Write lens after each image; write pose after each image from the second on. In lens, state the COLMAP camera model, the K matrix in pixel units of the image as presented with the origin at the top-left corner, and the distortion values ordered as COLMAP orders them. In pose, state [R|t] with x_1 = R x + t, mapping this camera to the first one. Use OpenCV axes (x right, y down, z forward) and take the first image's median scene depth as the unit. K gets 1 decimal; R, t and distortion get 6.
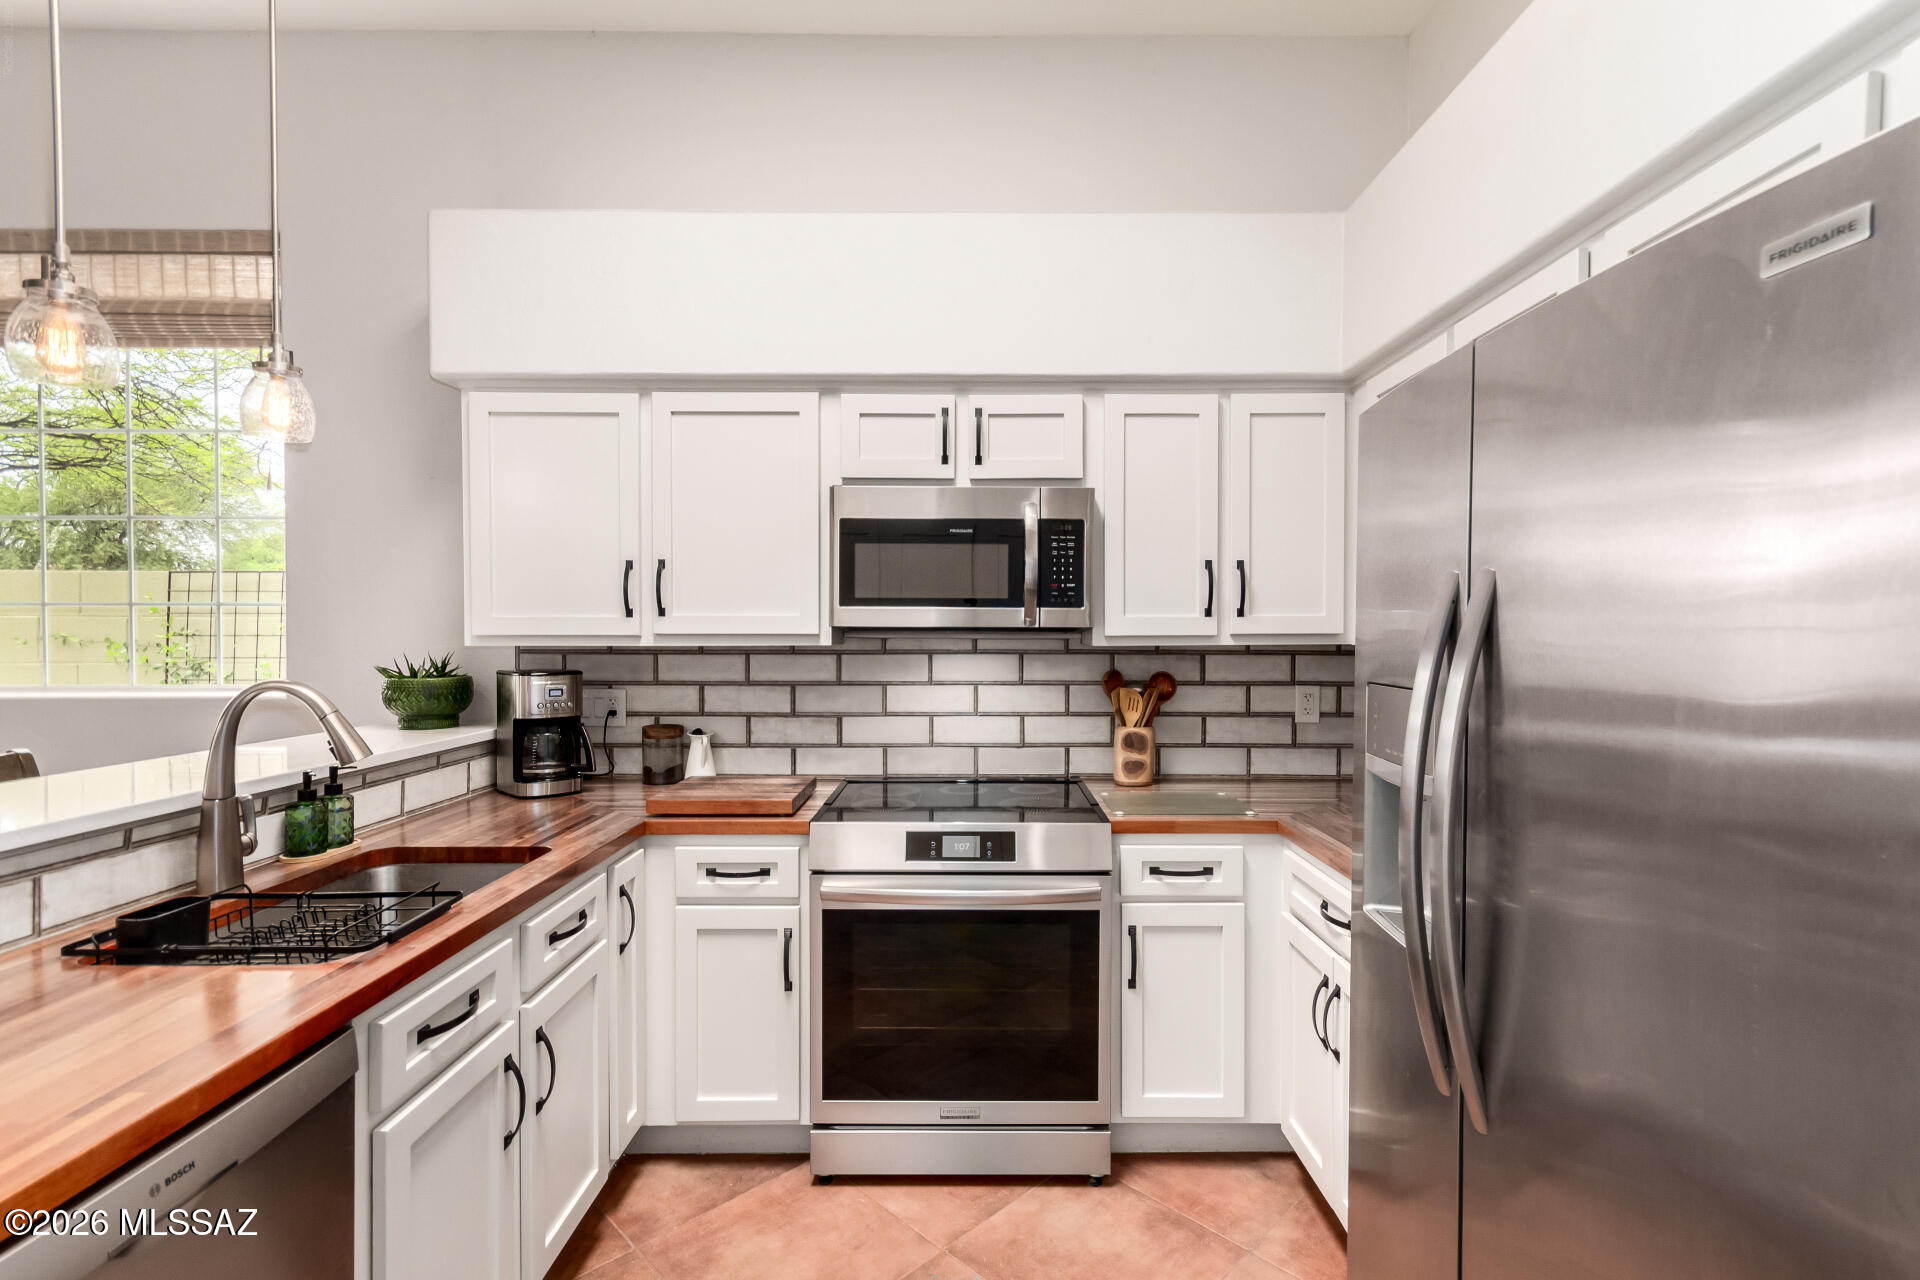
lens RADIAL K [[892.3, 0, 979.7], [0, 892.3, 643.5], [0, 0, 1]] dist [0.004633, 0.001251]
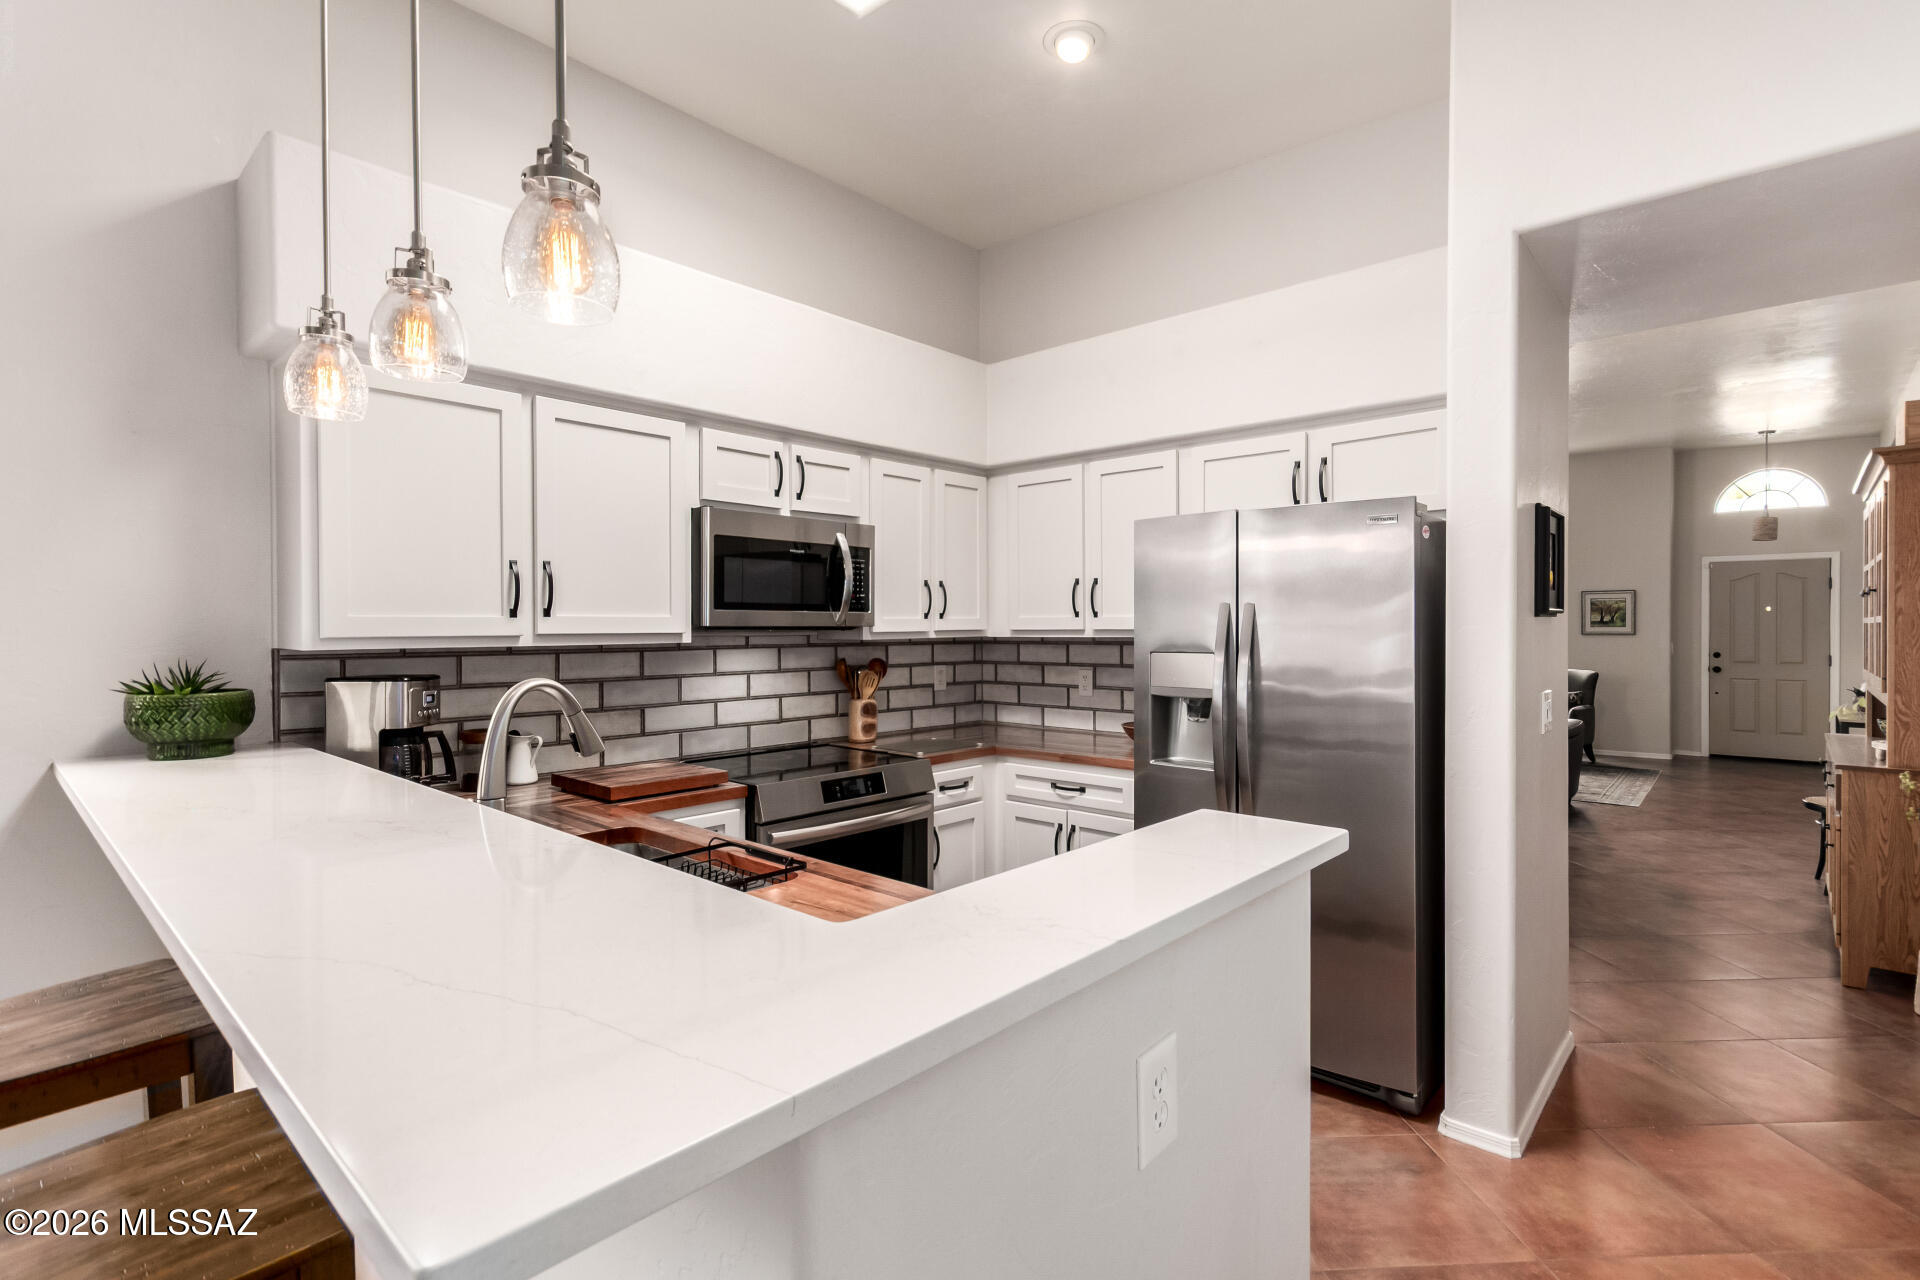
lens RADIAL K [[892.3, 0, 975.3], [0, 892.3, 633.3], [0, 0, 1]] dist [0.004633, 0.001251]
pose [[0.673311, -0.009777, 0.739295, -0.783909], [0.018293, 0.999827, -0.003438, 0.000908], [-0.739133, 0.015839, 0.673373, -0.049009]]
